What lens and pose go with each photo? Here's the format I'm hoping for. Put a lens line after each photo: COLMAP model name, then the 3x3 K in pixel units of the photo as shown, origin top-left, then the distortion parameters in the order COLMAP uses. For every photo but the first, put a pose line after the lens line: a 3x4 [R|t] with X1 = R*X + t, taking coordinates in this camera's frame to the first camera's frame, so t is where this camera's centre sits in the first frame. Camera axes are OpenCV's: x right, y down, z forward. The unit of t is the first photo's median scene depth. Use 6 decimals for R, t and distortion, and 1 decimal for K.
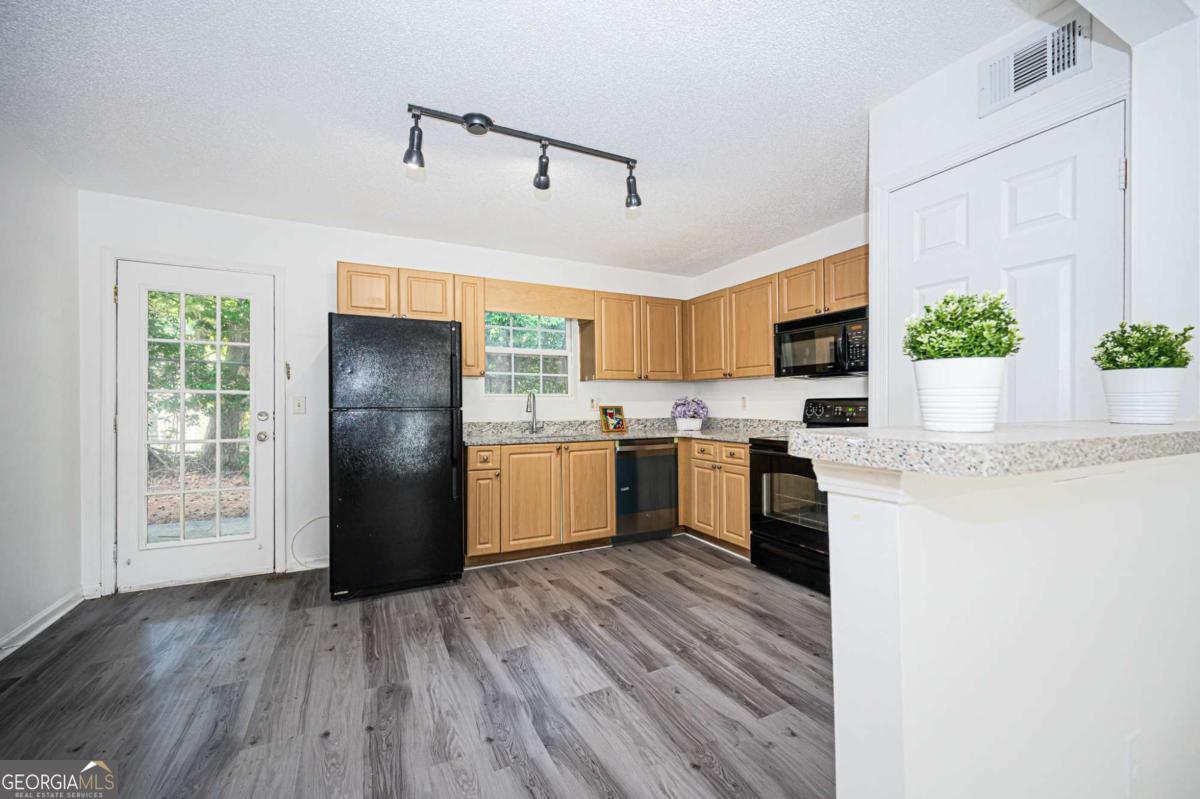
lens RADIAL K [[452.1, 0, 565.9], [0, 452.1, 404.0], [0, 0, 1]] dist [-0.000328, -0.000085]
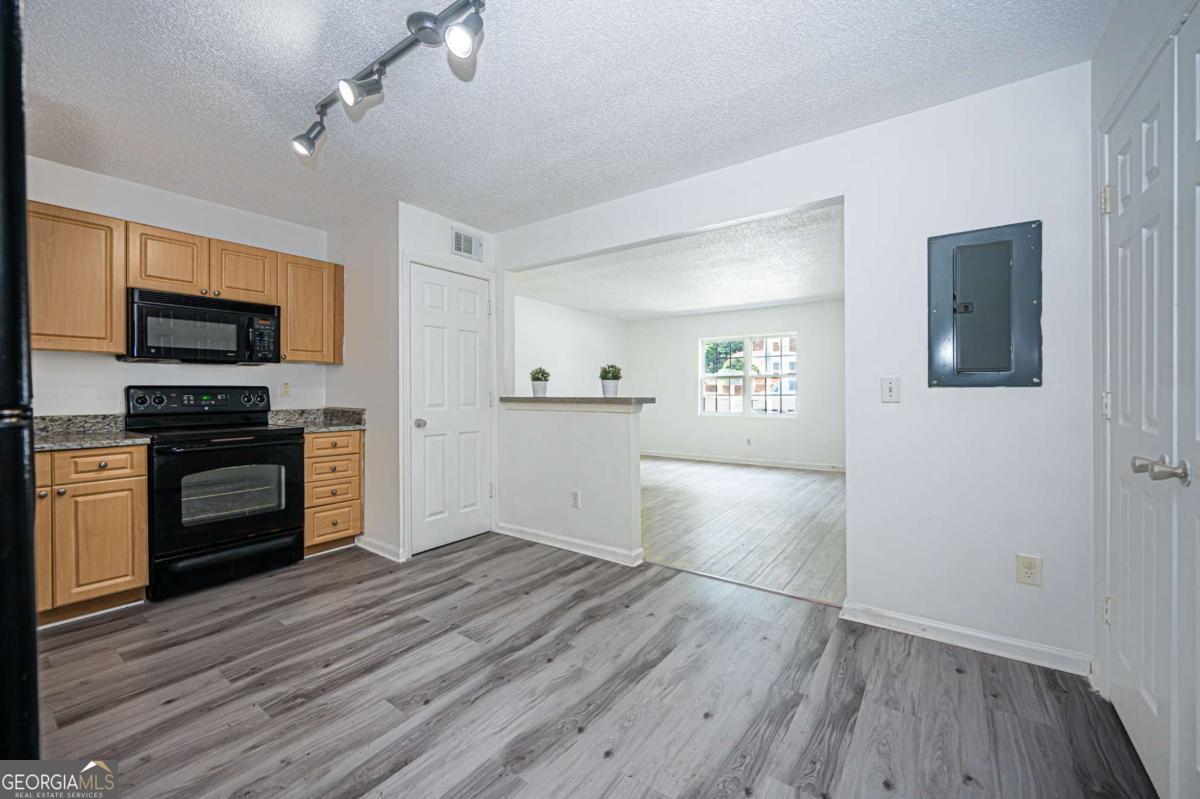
lens RADIAL K [[516.4, 0, 597.9], [0, 516.4, 376.8], [0, 0, 1]] dist [-0.000284, -0.000032]
pose [[-0.483337, 0.029565, 0.874935, -0.720003], [0.003847, 0.999492, -0.031649, 0.005101], [-0.875426, -0.011932, -0.483205, 0.759787]]
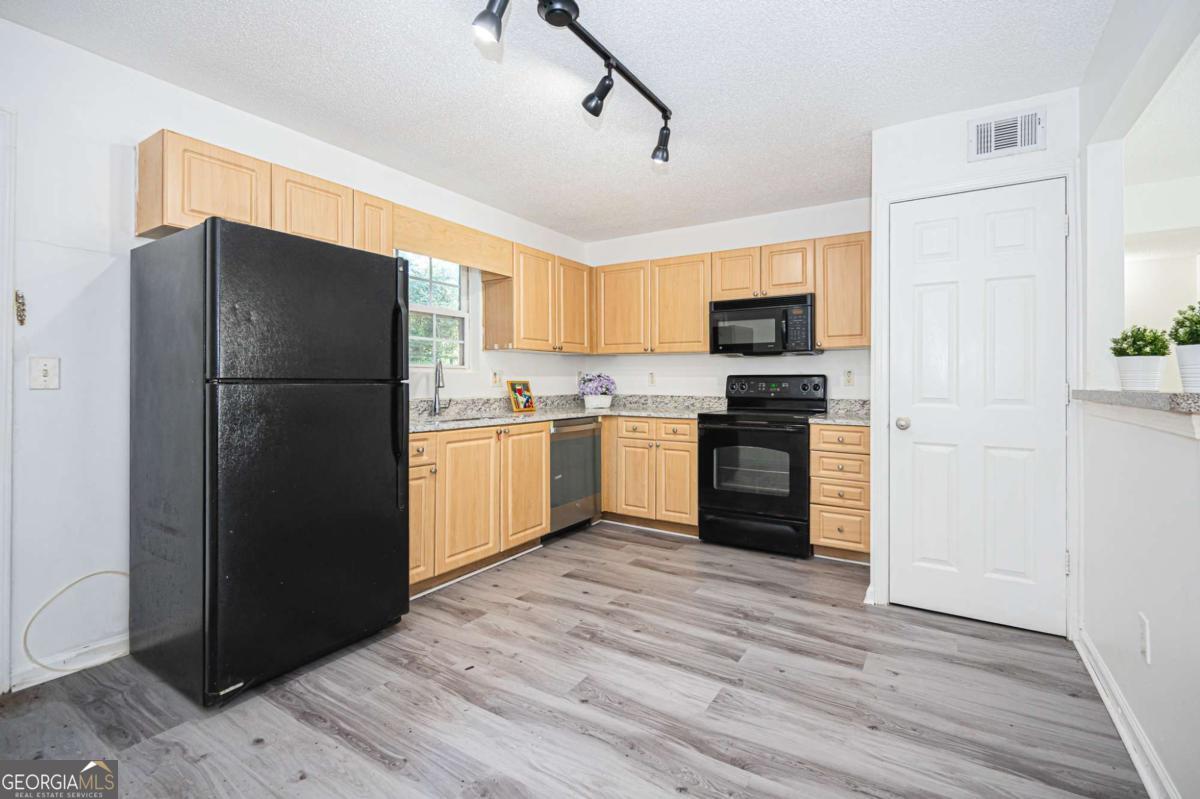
lens RADIAL K [[516.4, 0, 597.9], [0, 516.4, 376.8], [0, 0, 1]] dist [-0.000284, -0.000032]
pose [[0.851420, 0.013536, 0.524309, -0.379792], [-0.008496, 0.999892, -0.012019, 0.009419], [-0.524415, 0.005778, 0.851443, 0.139989]]
